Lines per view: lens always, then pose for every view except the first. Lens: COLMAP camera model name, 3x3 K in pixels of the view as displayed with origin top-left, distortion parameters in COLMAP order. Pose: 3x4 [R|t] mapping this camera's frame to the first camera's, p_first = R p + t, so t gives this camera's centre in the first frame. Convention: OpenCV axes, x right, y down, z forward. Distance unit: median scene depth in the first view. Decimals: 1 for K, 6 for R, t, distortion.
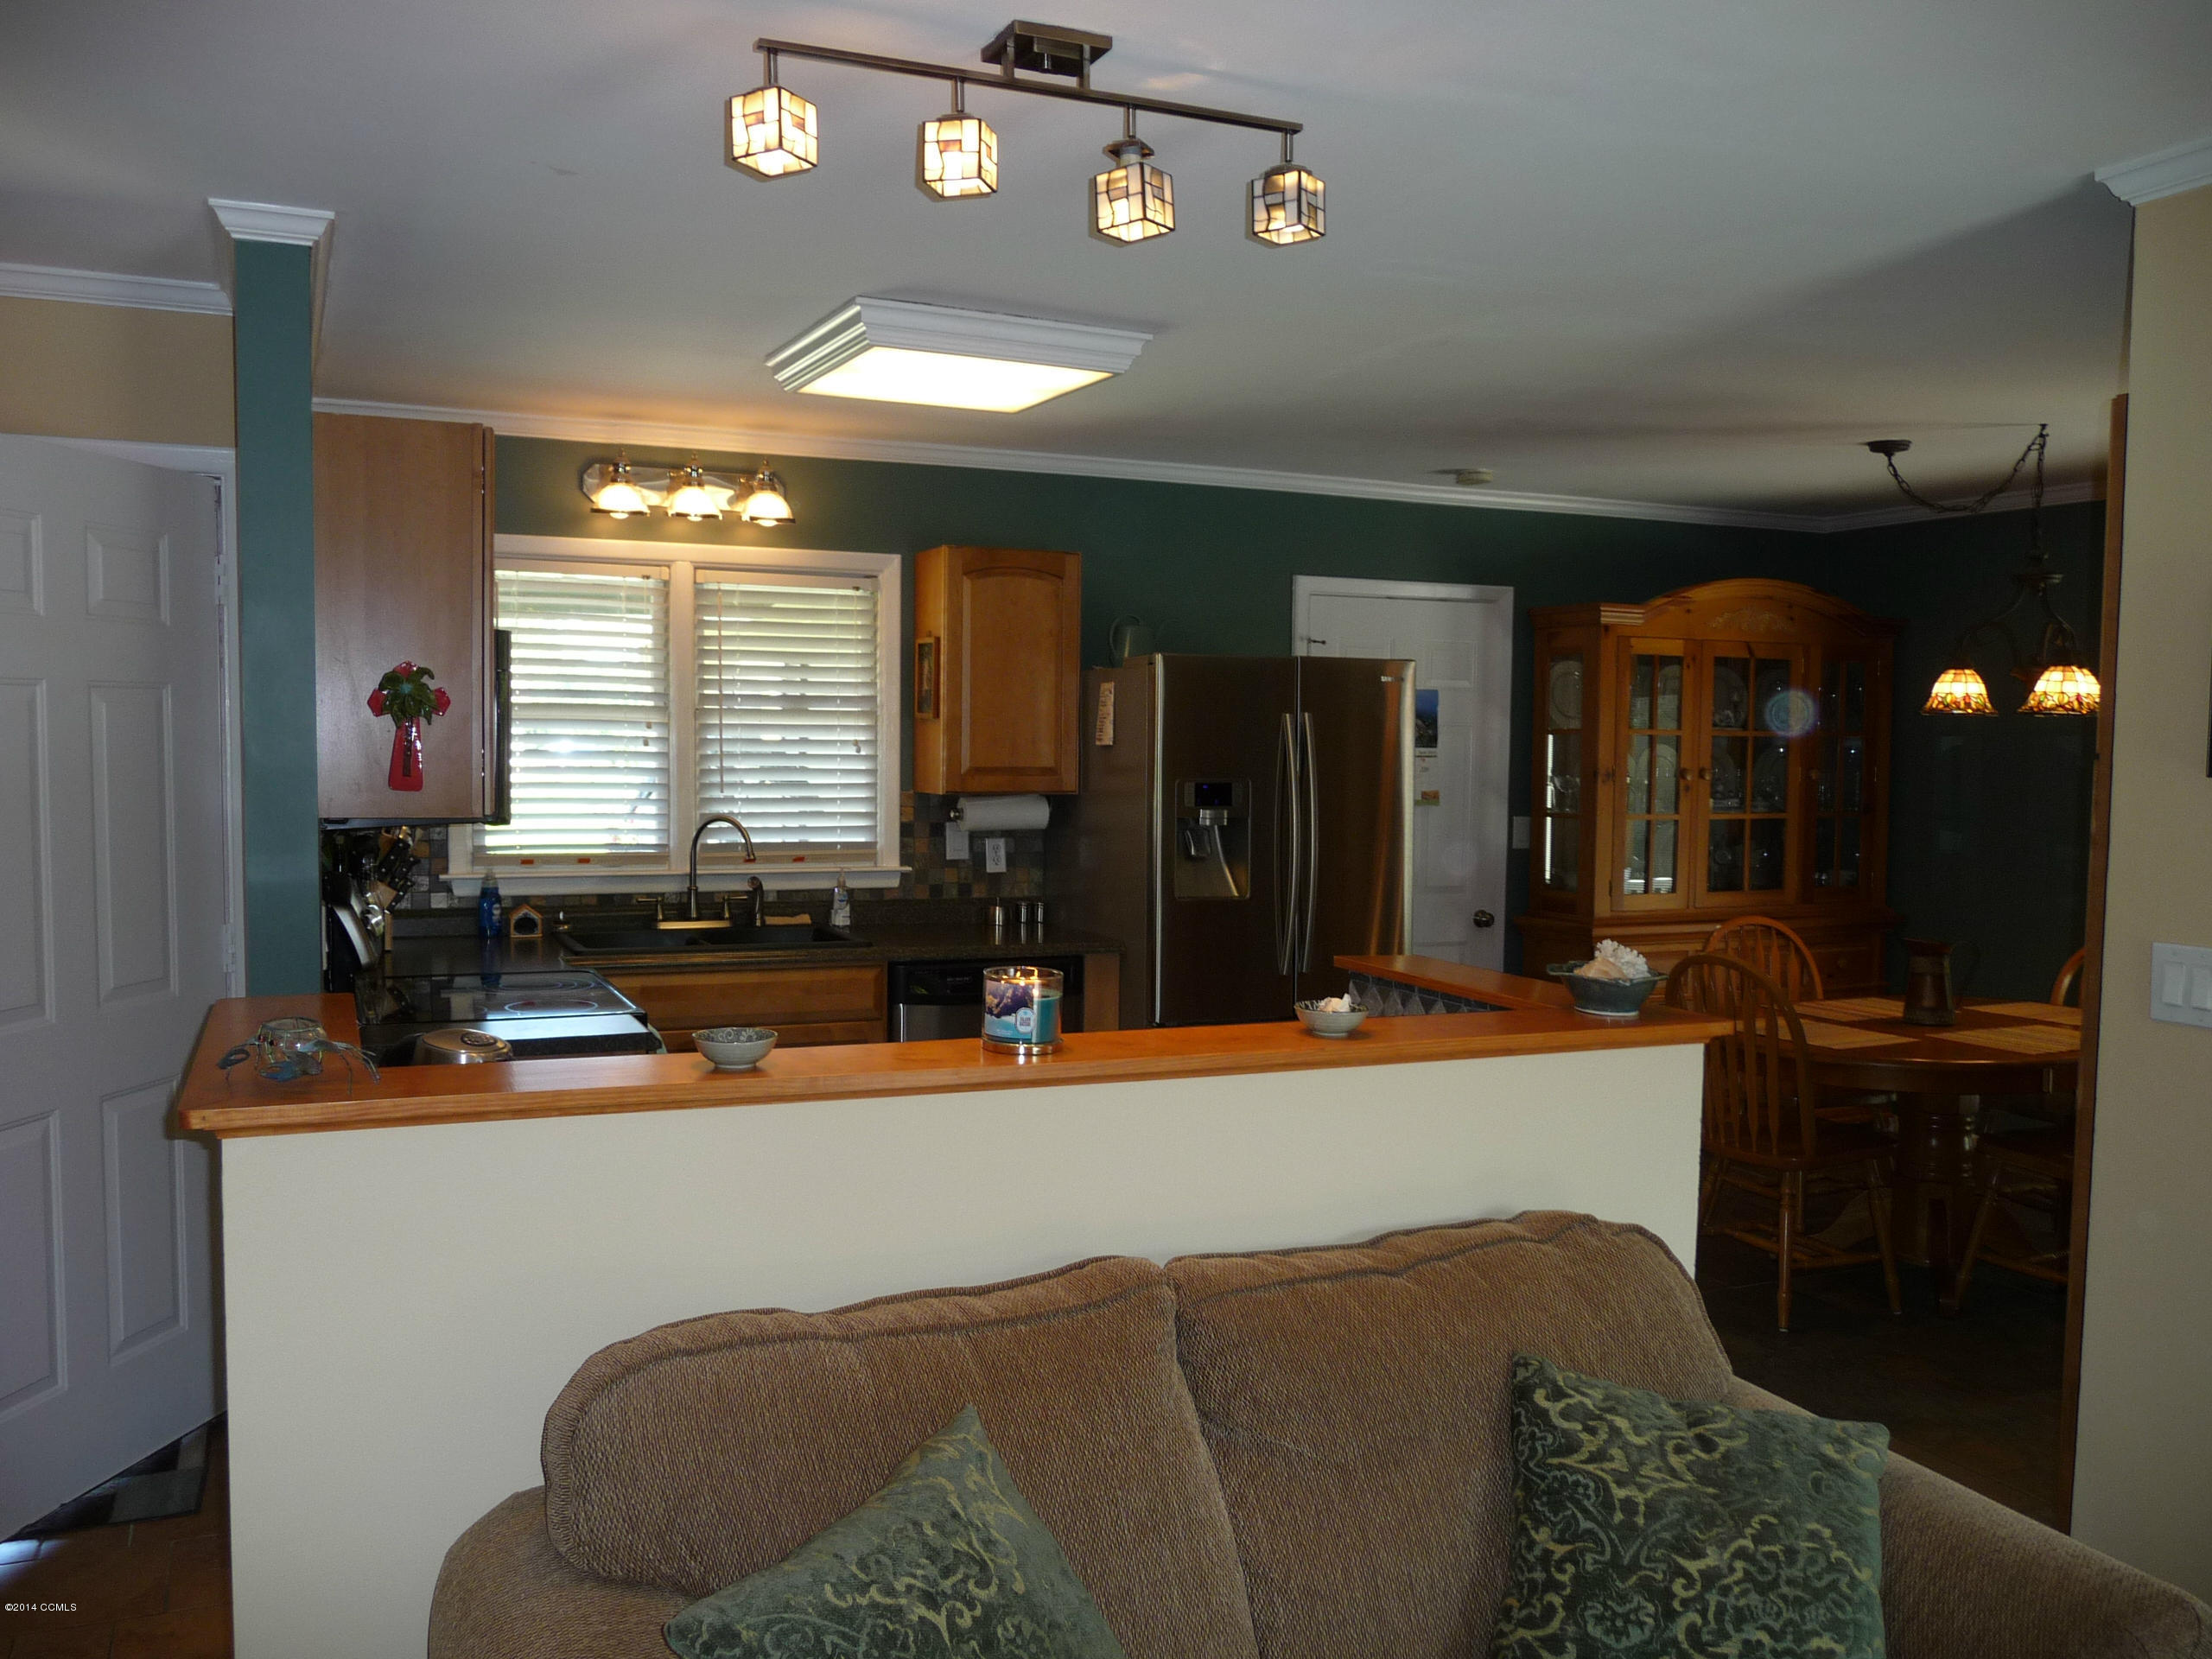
lens RADIAL K [[1820.6, 0, 1106.1], [0, 1820.6, 827.1], [0, 0, 1]] dist [-0.045298, 0.038247]
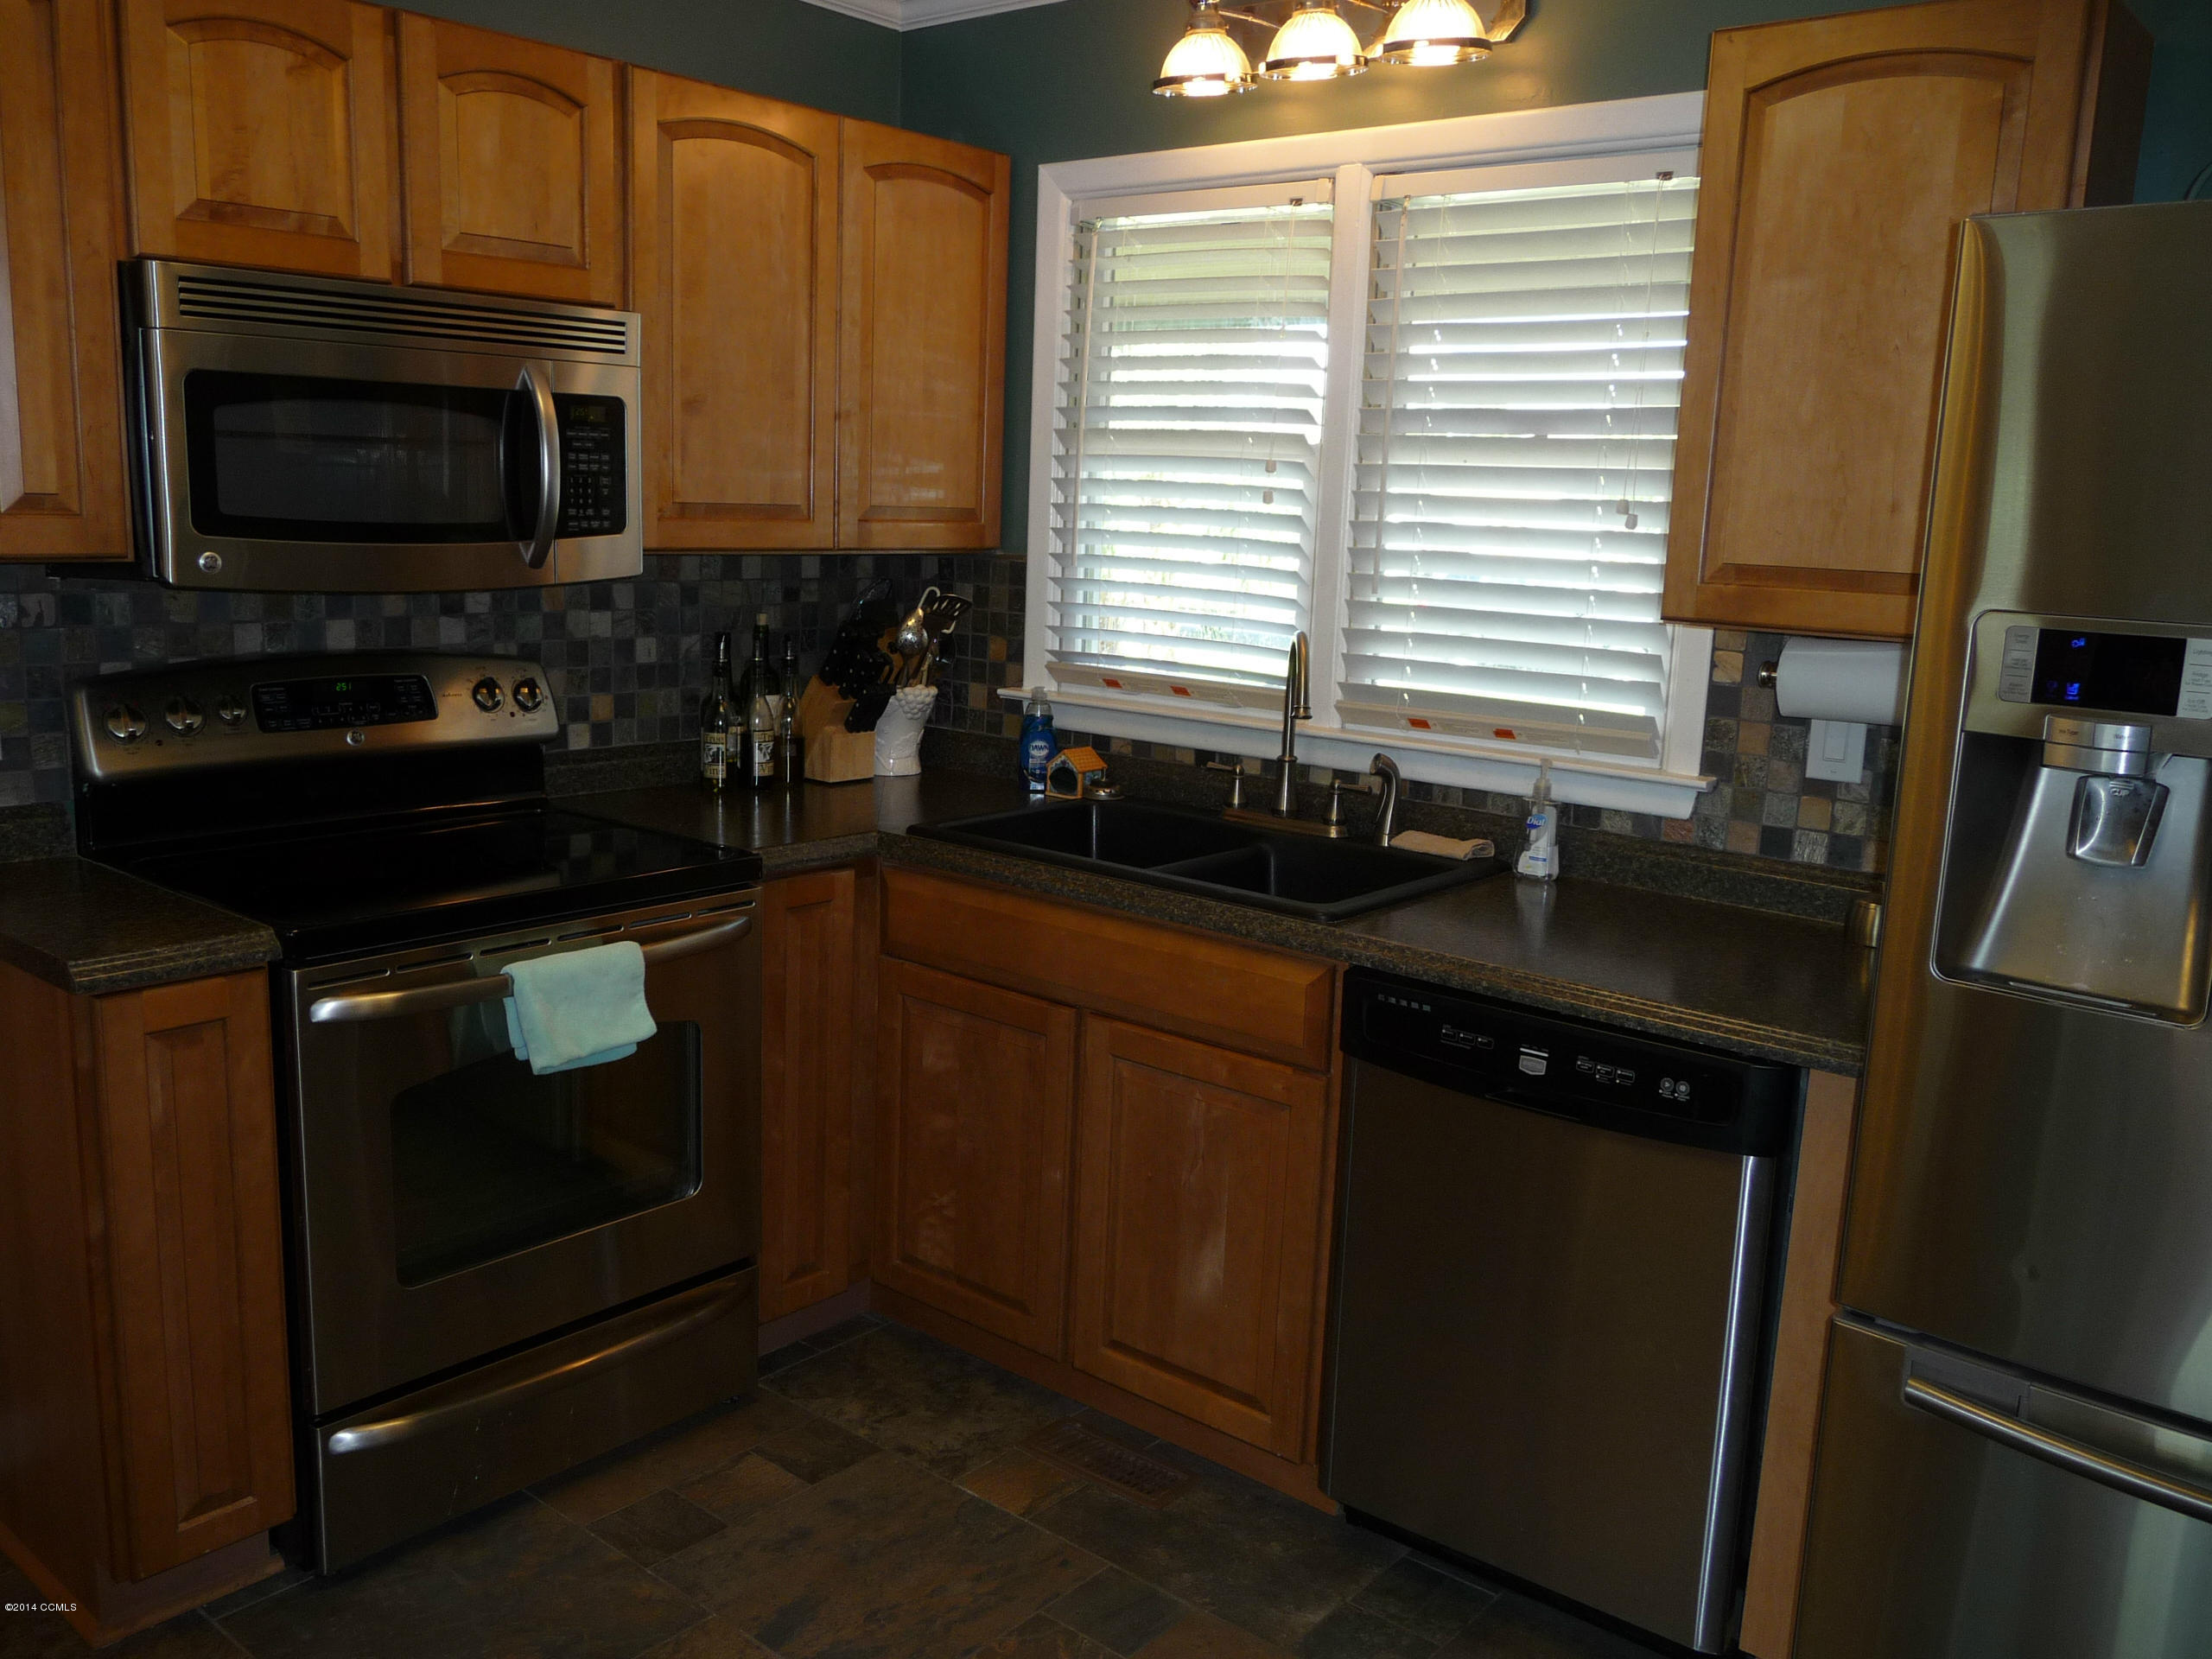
lens RADIAL K [[1820.6, 0, 1107.8], [0, 1820.6, 847.6], [0, 0, 1]] dist [-0.045298, 0.038247]
pose [[0.430314, 0.174121, -0.885727, 0.244990], [-0.080199, 0.984714, 0.154617, -0.021015], [0.899110, 0.004501, 0.437701, 0.673395]]
